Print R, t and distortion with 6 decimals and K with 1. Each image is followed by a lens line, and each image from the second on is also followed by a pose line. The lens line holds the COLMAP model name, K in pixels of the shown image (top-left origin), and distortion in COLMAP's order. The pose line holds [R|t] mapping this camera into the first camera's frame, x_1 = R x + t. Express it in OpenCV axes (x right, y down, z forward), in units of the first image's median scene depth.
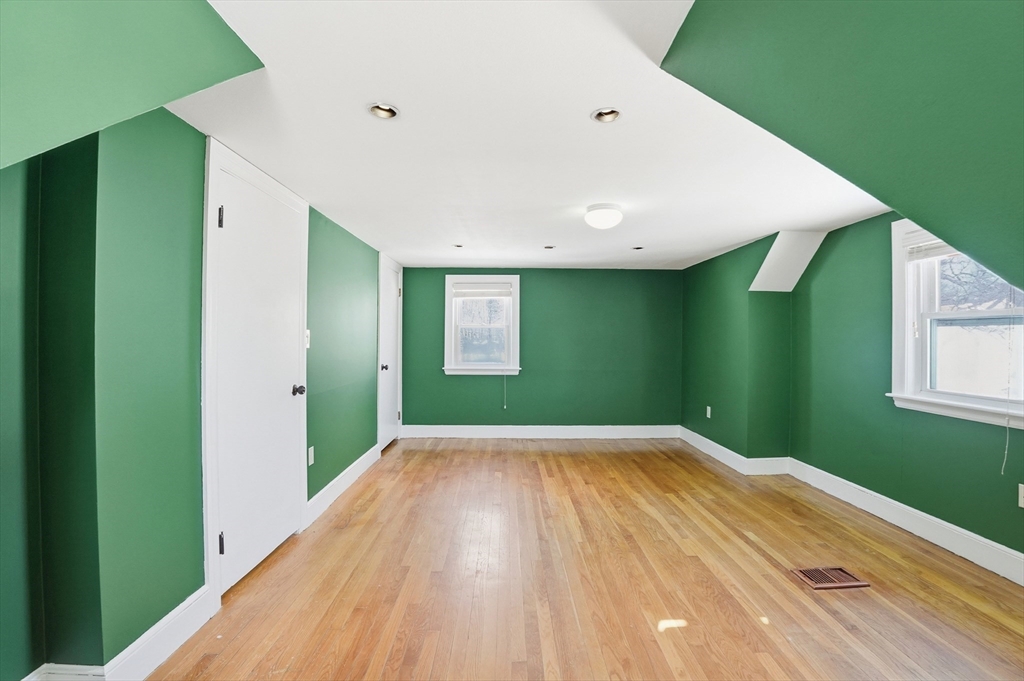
lens RADIAL K [[459.2, 0, 513.3], [0, 459.2, 343.0], [0, 0, 1]] dist [-0.054997, 0.000375]
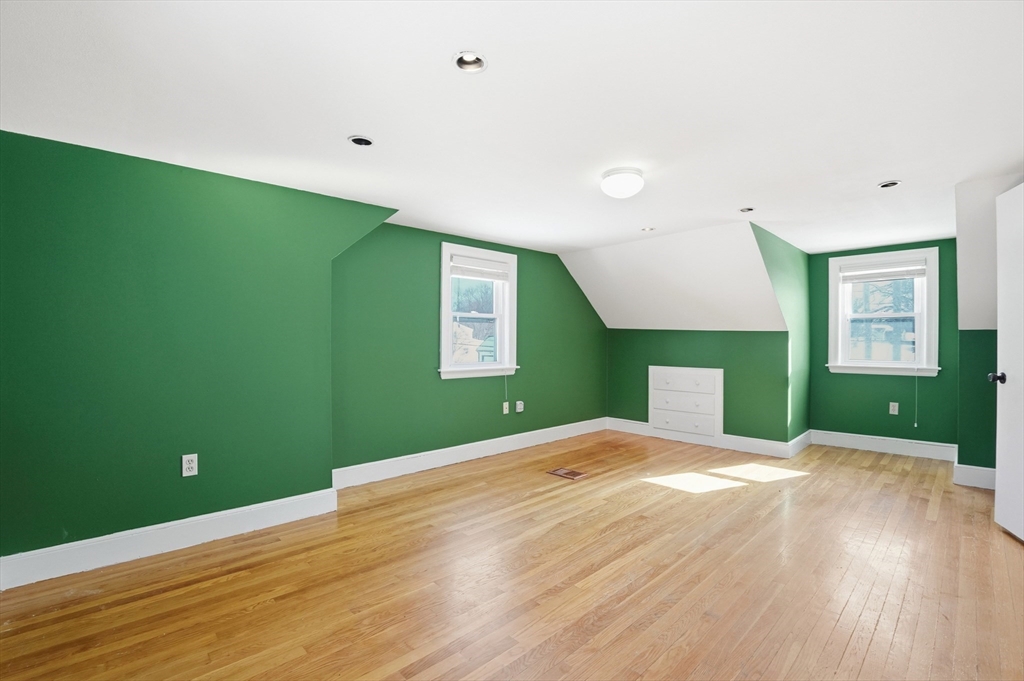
lens RADIAL K [[459.2, 0, 513.3], [0, 459.2, 343.0], [0, 0, 1]] dist [-0.054997, 0.000375]
pose [[-0.683972, -0.008971, 0.729453, -0.292862], [-0.001044, 0.999935, 0.011318, 0.014582], [-0.729508, 0.006980, -0.683937, 1.708969]]
